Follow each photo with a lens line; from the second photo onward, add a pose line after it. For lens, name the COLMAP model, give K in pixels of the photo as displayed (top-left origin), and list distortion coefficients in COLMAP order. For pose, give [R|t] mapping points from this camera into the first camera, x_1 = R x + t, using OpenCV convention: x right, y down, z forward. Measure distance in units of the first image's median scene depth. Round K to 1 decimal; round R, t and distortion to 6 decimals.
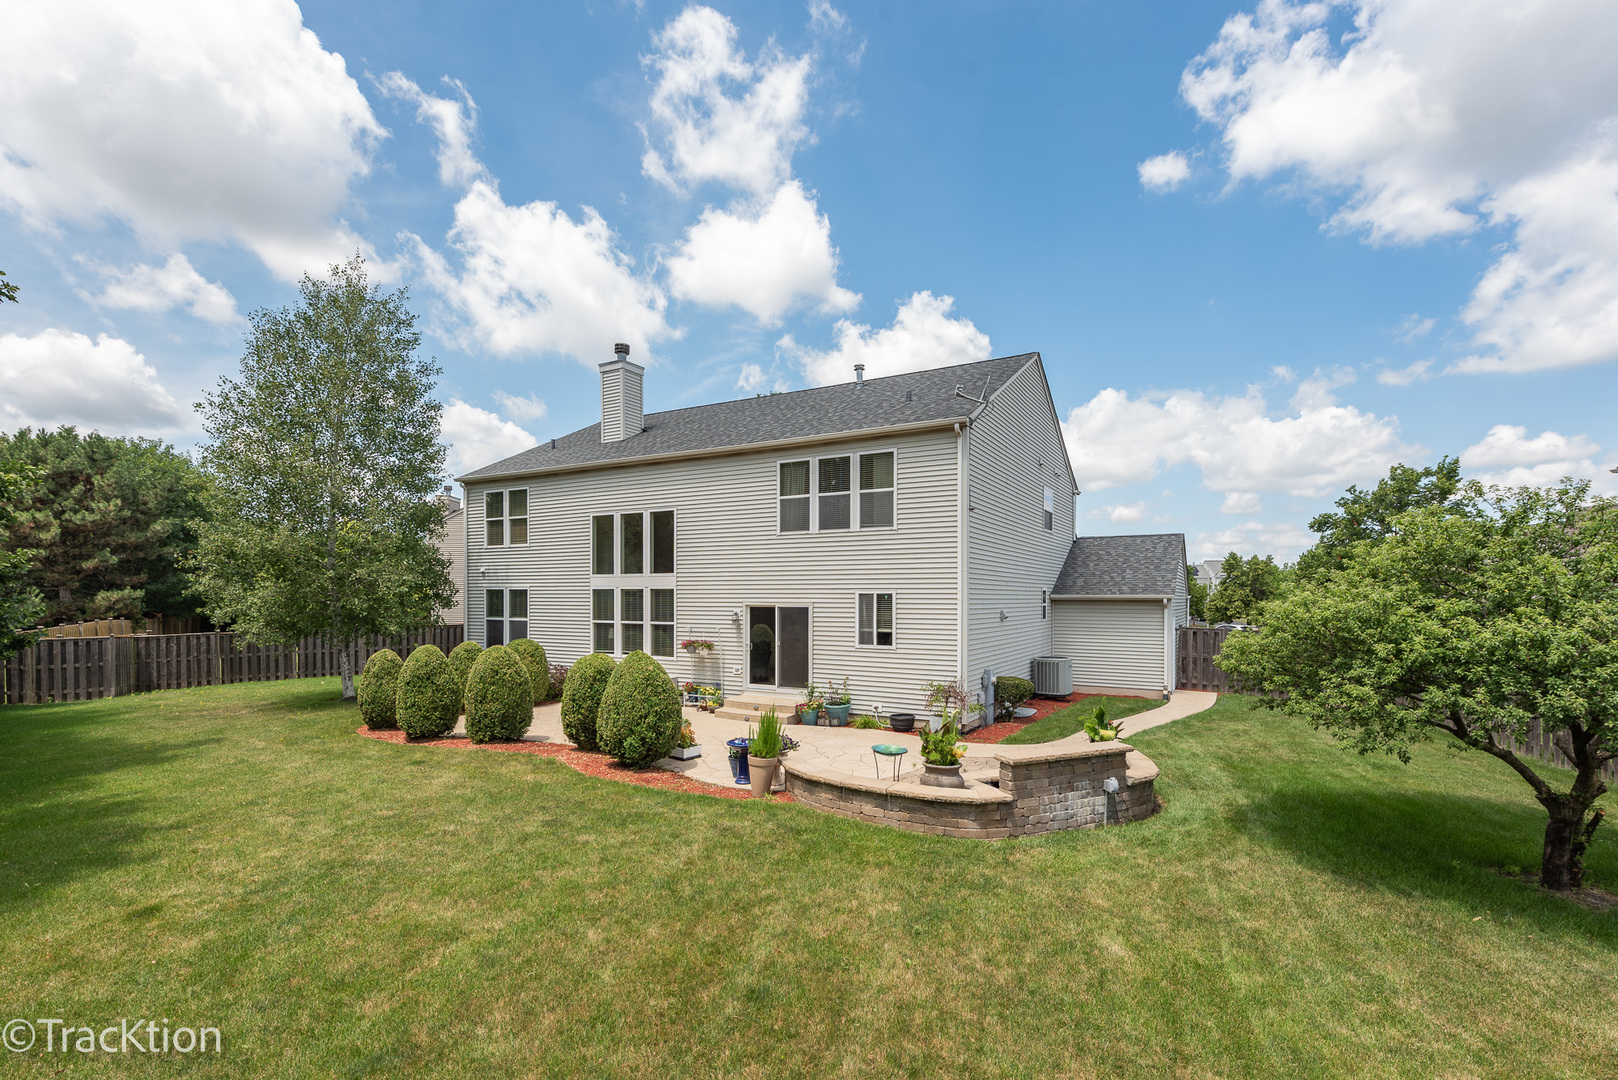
lens RADIAL K [[727.4, 0, 816.8], [0, 727.4, 603.5], [0, 0, 1]] dist [0.012623, -0.000973]
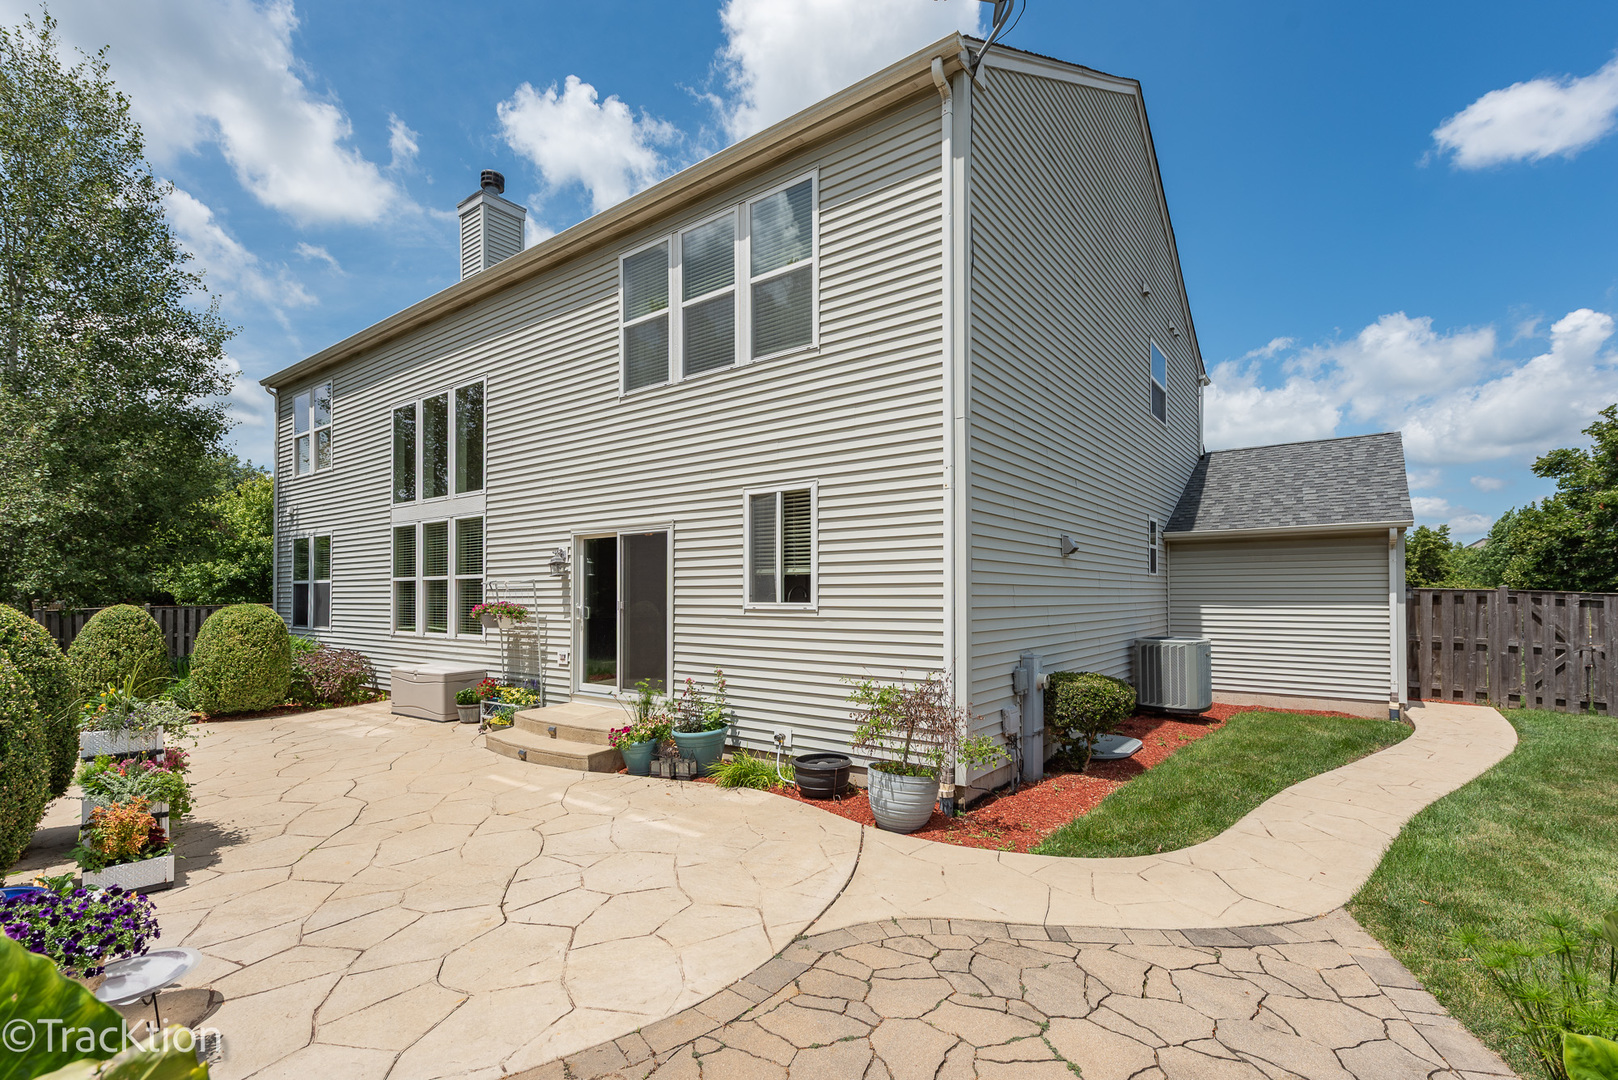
lens RADIAL K [[727.4, 0, 819.0], [0, 727.4, 586.1], [0, 0, 1]] dist [0.012623, -0.000973]
pose [[0.992871, -0.006371, -0.119026, 0.153427], [0.004120, 0.999808, -0.019144, 0.053143], [0.119125, 0.018517, 0.992707, 0.513243]]
